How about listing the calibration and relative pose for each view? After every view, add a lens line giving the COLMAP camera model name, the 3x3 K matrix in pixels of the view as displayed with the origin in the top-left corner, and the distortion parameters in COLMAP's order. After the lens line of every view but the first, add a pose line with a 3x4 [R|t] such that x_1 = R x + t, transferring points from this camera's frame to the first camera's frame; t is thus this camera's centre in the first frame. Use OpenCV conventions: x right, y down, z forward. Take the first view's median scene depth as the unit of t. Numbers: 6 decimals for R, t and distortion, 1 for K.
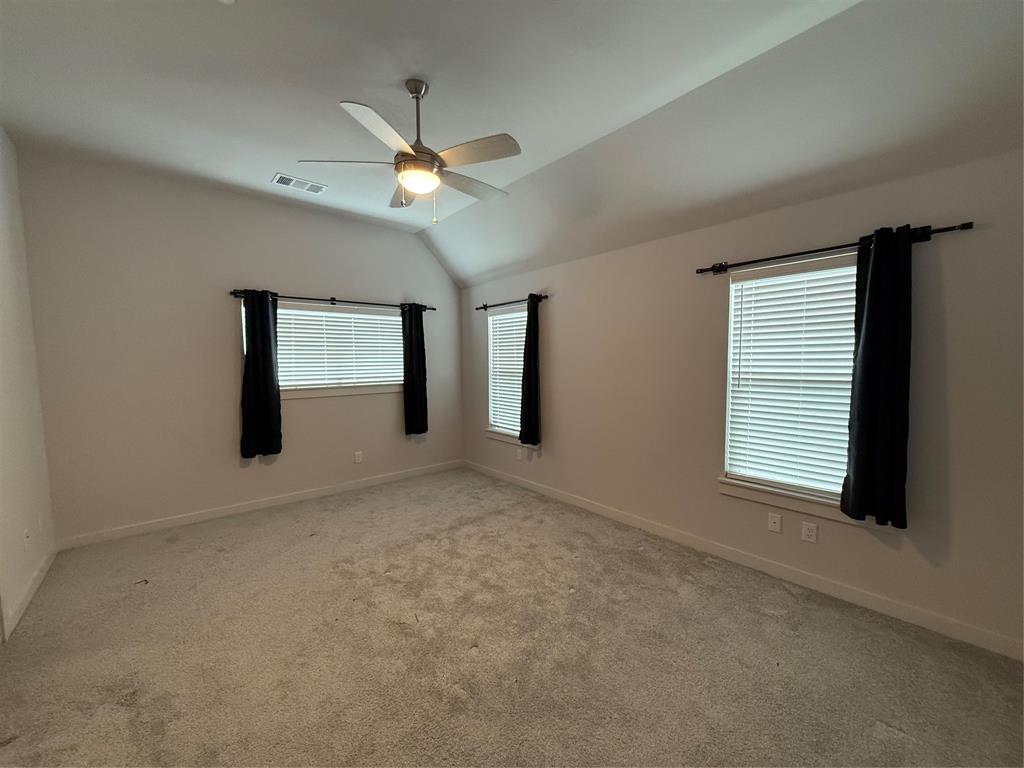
lens RADIAL K [[407.3, 0, 514.1], [0, 407.3, 385.5], [0, 0, 1]] dist [0.001660, 0.000049]
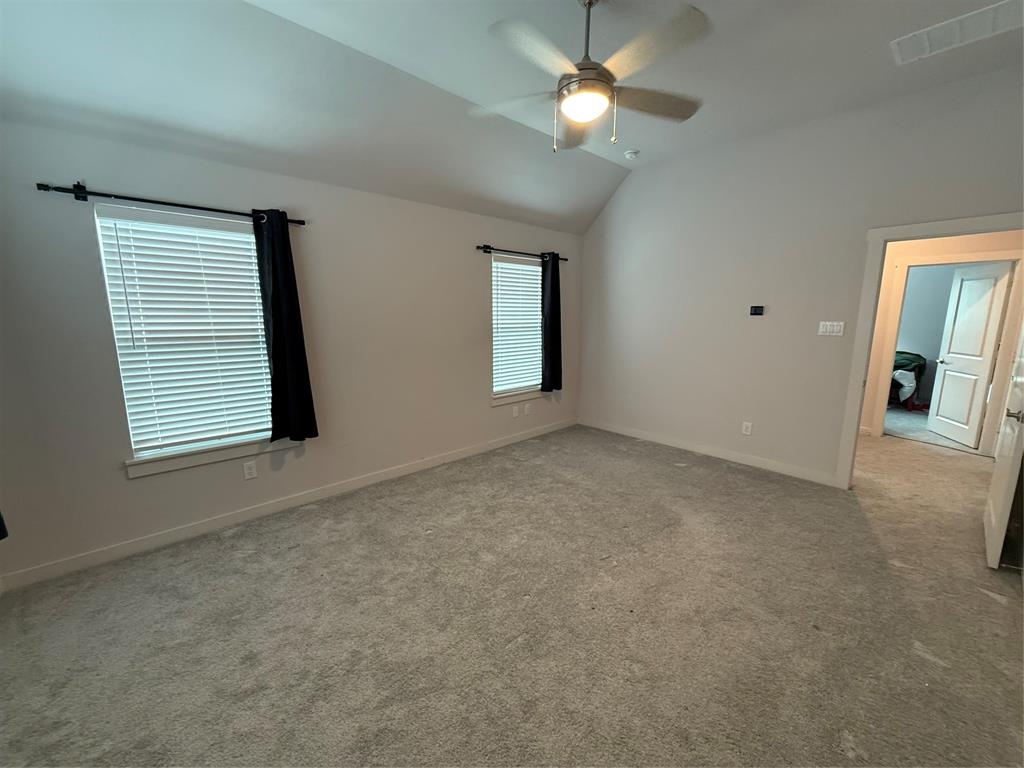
lens RADIAL K [[407.3, 0, 514.1], [0, 407.3, 385.5], [0, 0, 1]] dist [0.001660, 0.000049]
pose [[-0.045943, -0.157430, 0.986461, -0.942362], [0.073468, 0.984297, 0.160507, -0.041448], [-0.996239, 0.079848, -0.033655, 0.974450]]
